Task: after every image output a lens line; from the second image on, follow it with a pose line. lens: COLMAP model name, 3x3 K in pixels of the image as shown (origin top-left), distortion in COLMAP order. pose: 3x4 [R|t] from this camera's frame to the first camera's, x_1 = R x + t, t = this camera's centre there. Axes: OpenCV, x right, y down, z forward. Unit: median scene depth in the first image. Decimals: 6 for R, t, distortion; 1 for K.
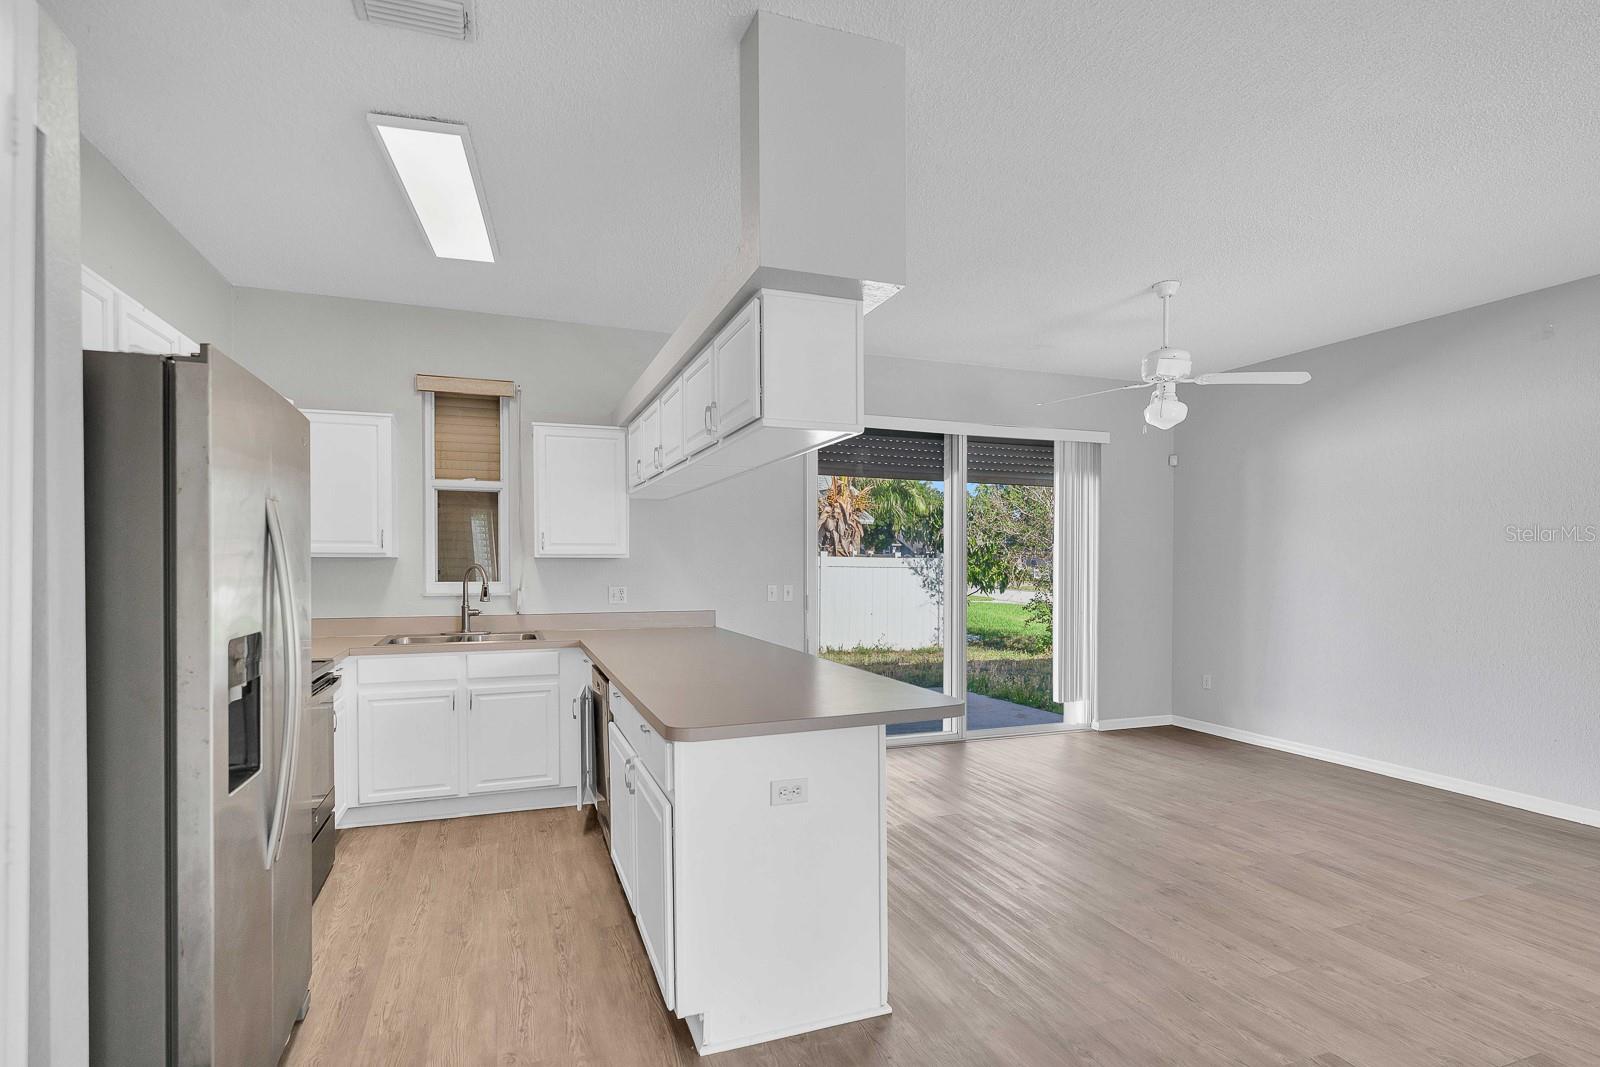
lens RADIAL K [[799.1, 0, 798.6], [0, 799.1, 577.1], [0, 0, 1]] dist [0.004259, 0.000398]
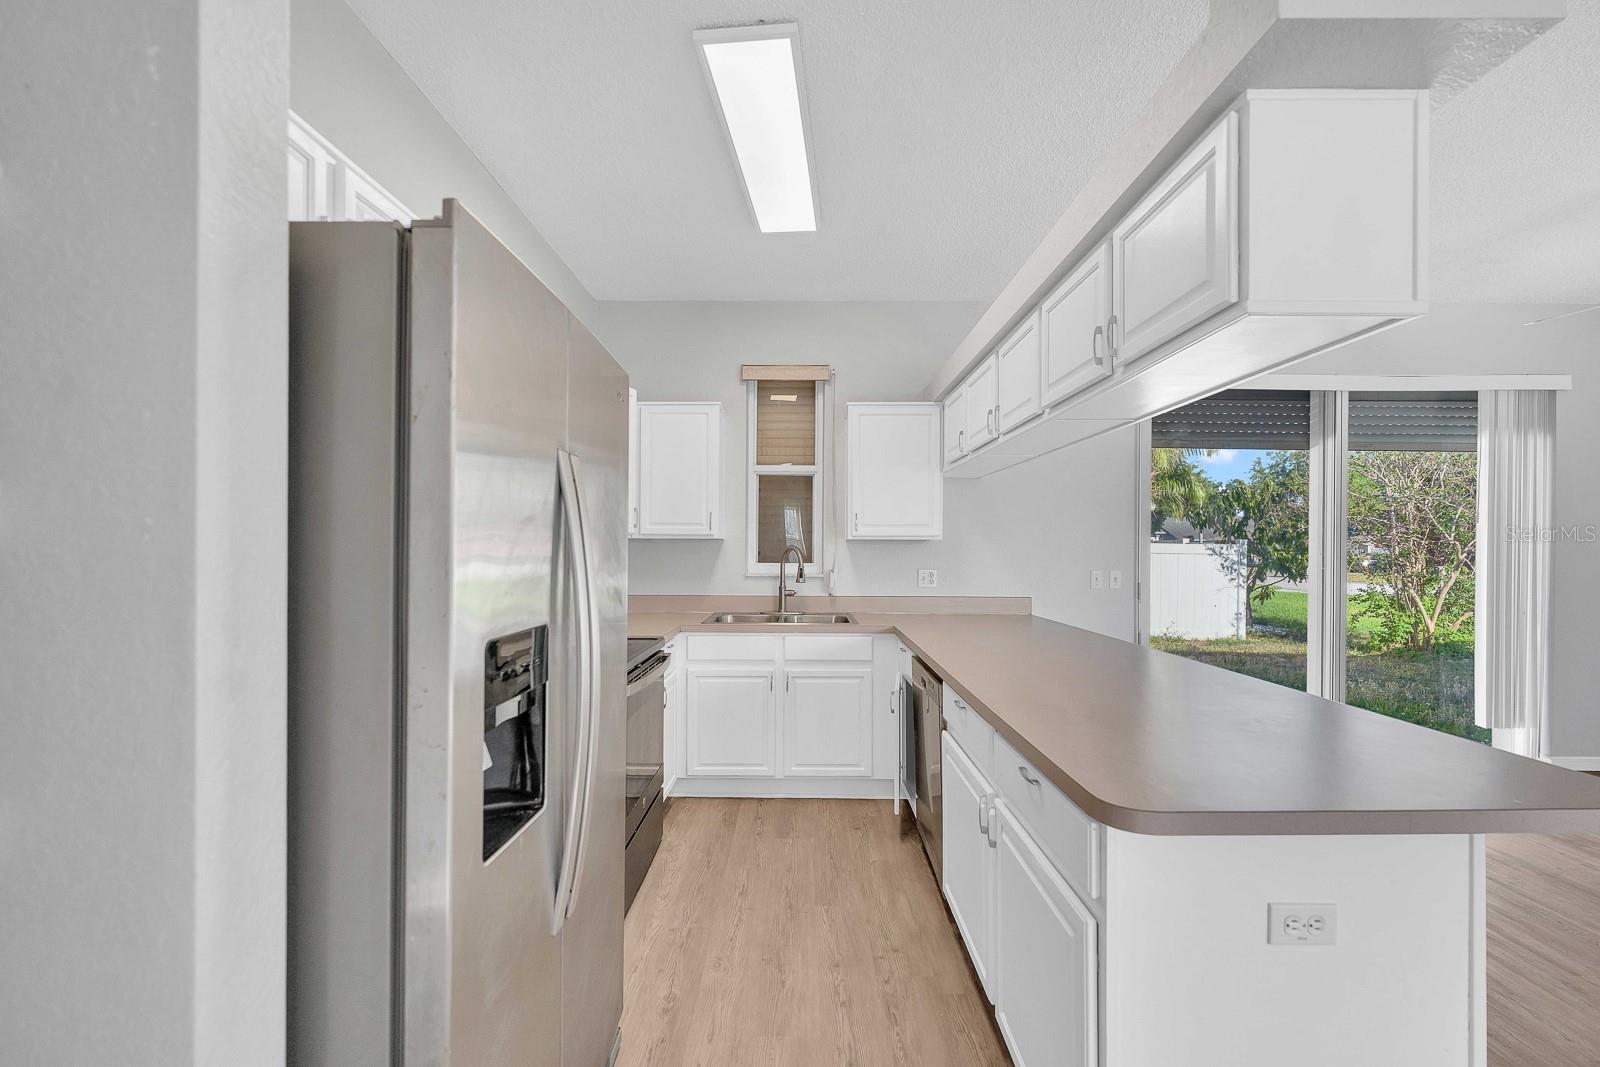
lens RADIAL K [[678.1, 0, 803.3], [0, 678.1, 545.5], [0, 0, 1]] dist [0.004279, -0.001413]
pose [[0.937331, 0.002459, -0.348431, -0.100108], [-0.010617, 0.999712, -0.021507, 0.002312], [0.348278, 0.023859, 0.937088, 0.217634]]
